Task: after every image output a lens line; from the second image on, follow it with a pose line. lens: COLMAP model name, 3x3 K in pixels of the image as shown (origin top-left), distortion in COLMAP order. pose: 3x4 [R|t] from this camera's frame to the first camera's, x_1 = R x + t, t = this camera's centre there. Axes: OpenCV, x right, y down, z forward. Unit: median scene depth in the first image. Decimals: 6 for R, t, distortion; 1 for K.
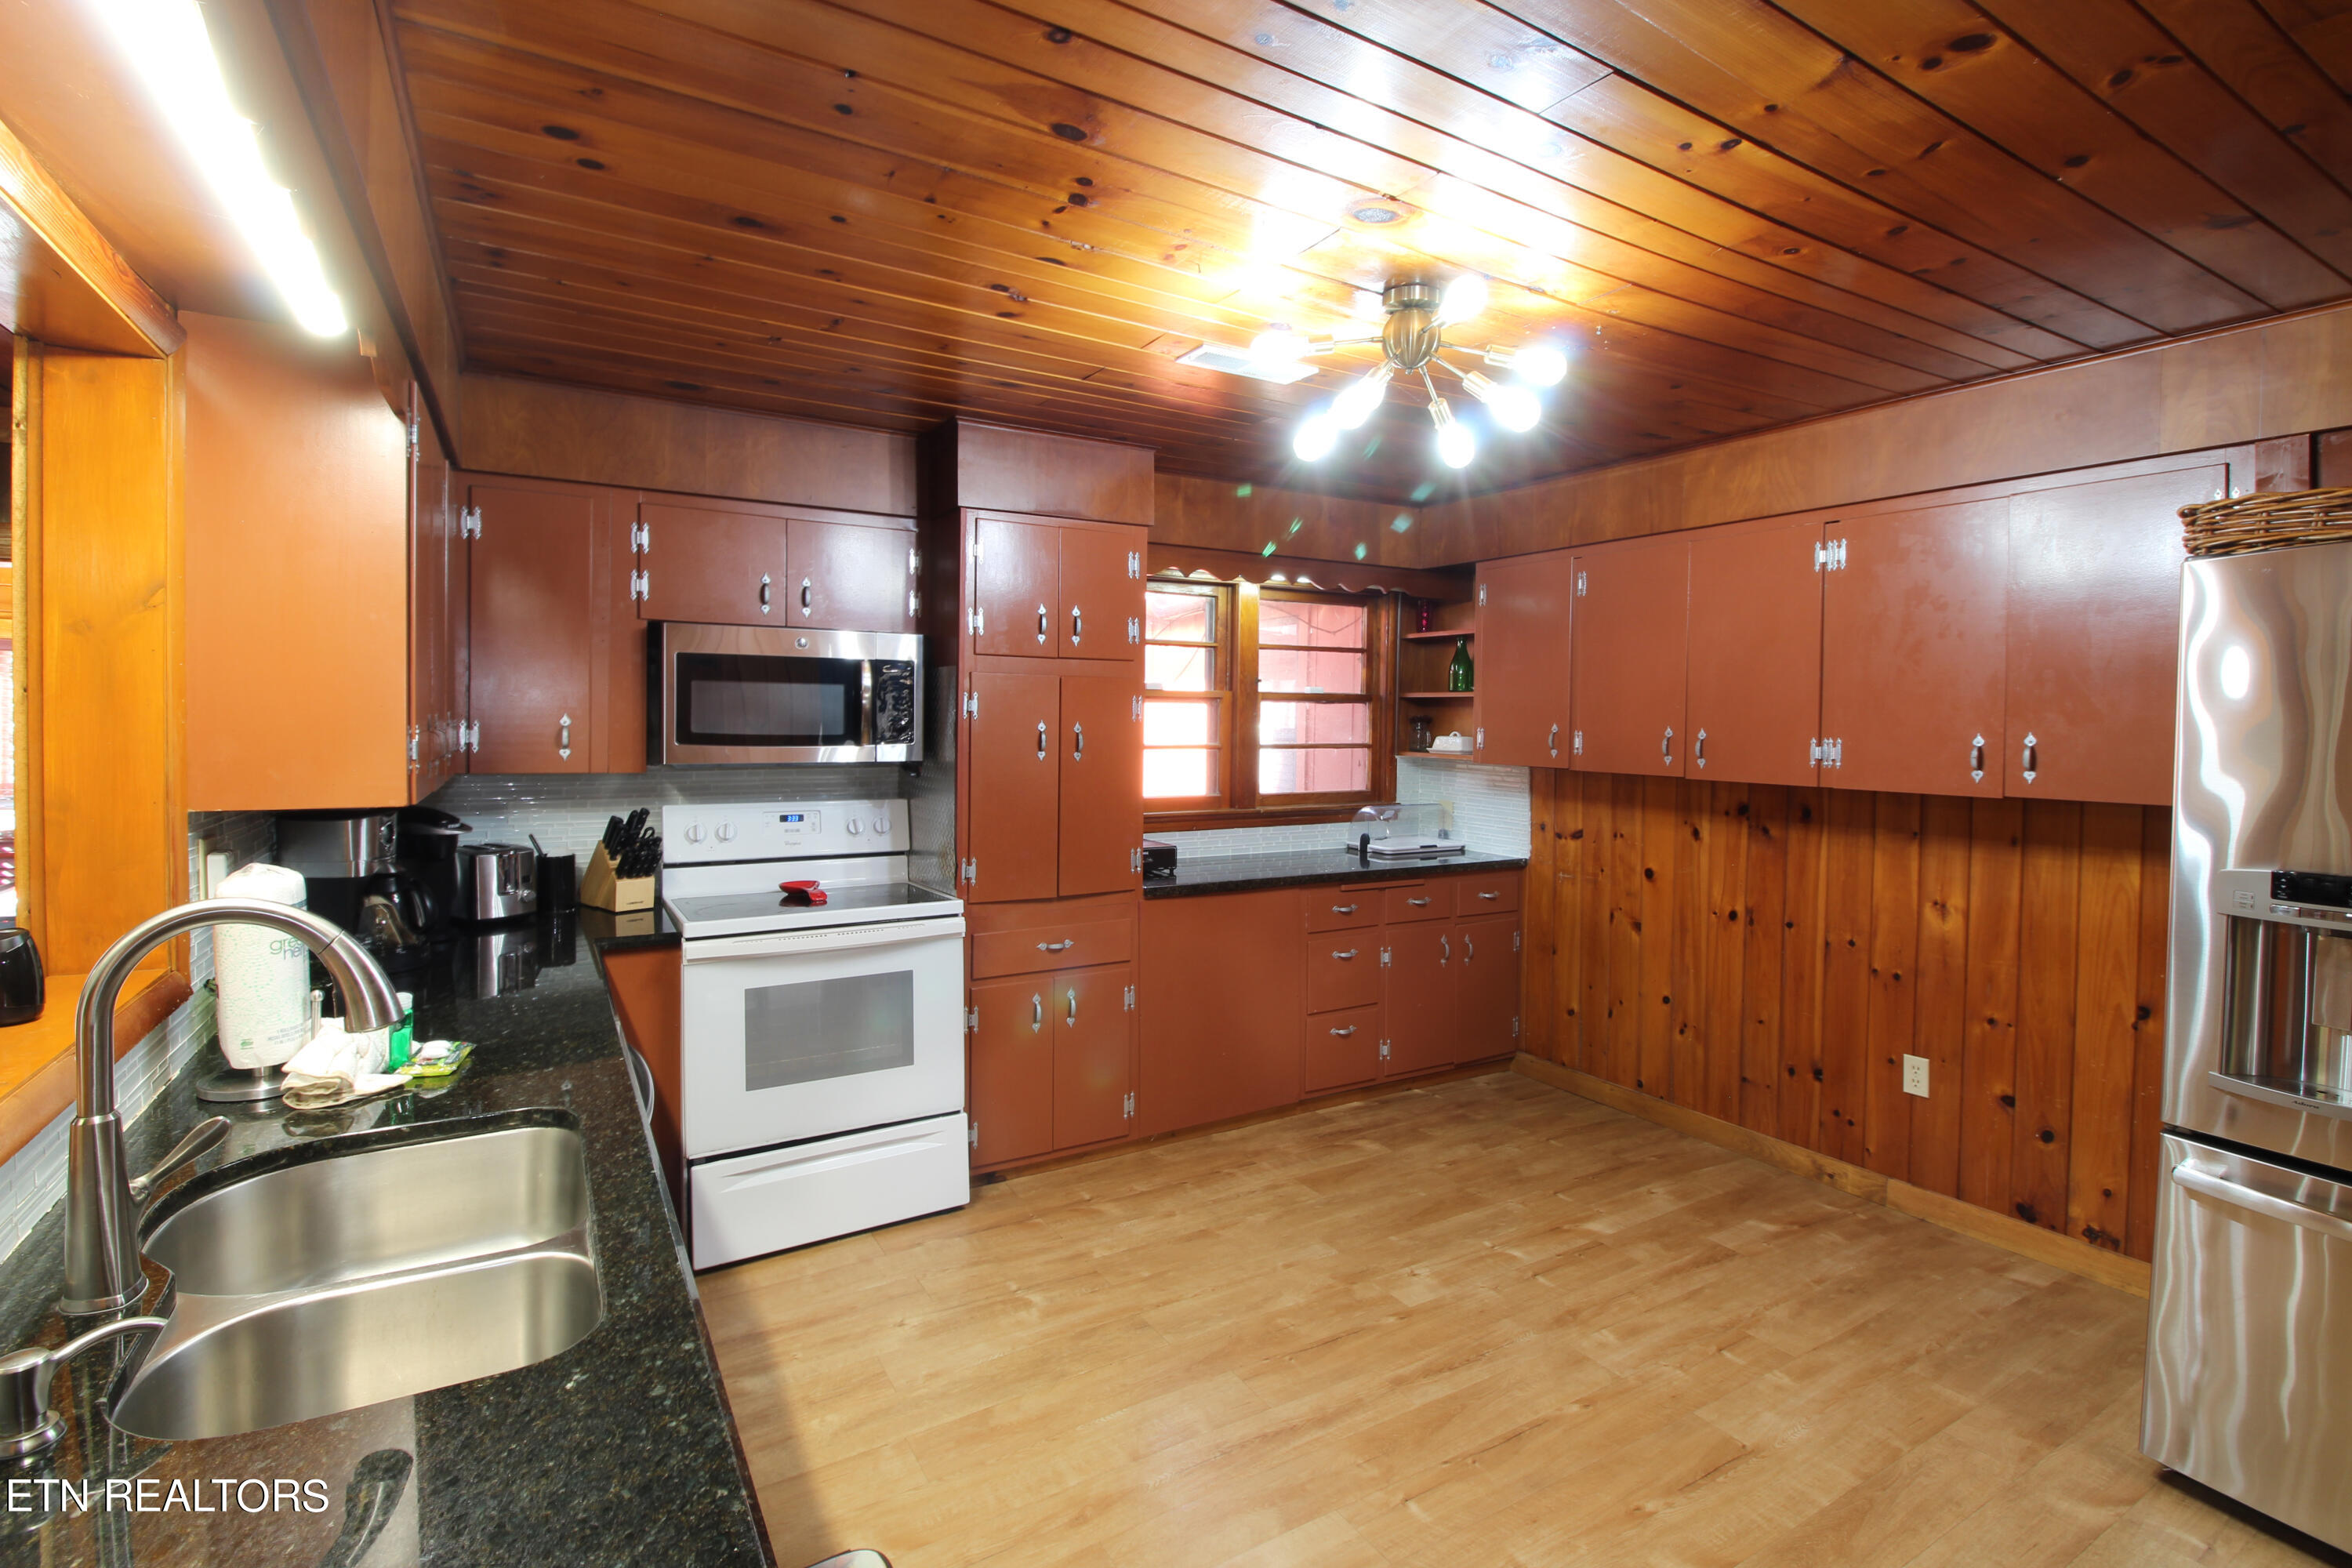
lens RADIAL K [[1155.9, 0, 1175.3], [0, 1155.9, 740.8], [0, 0, 1]] dist [-0.000164, -0.001095]
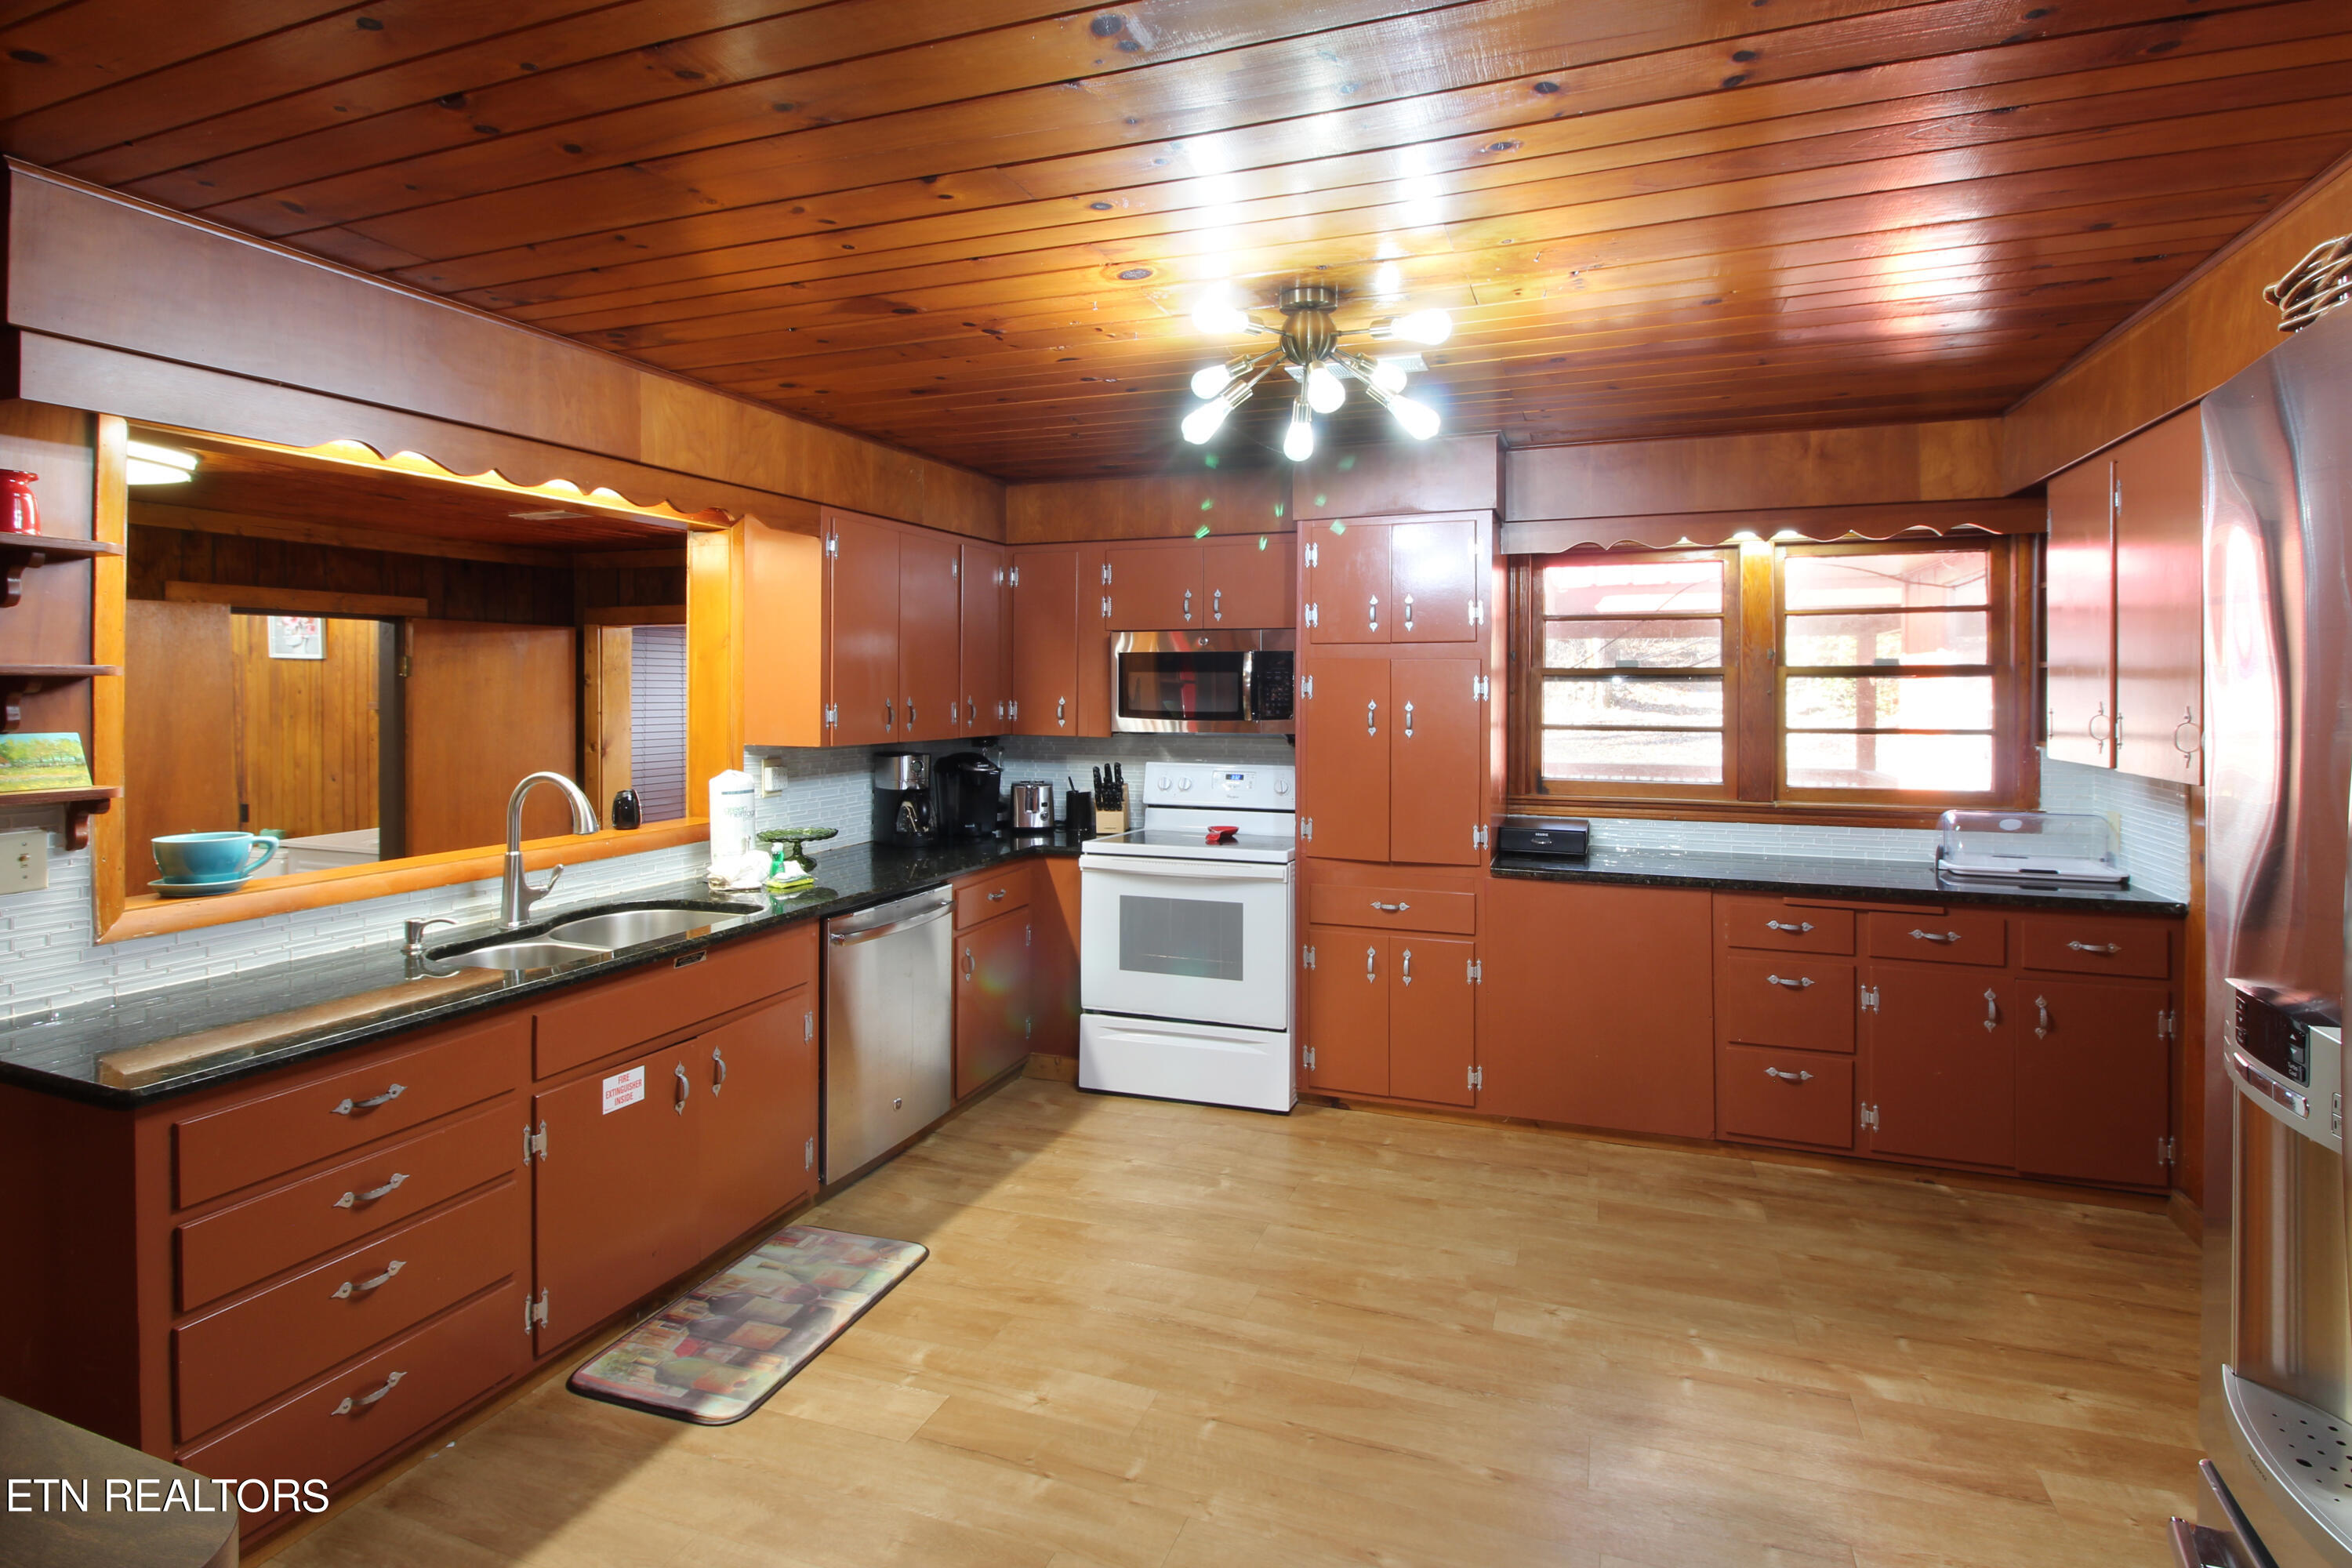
lens RADIAL K [[1117.0, 0, 1175.6], [0, 1117.0, 684.9], [0, 0, 1]] dist [0.005485, -0.011285]
pose [[0.621646, -0.013942, -0.783174, 0.641089], [-0.012240, 0.999547, -0.027509, -0.000189], [0.783203, 0.026687, 0.621194, 0.193695]]
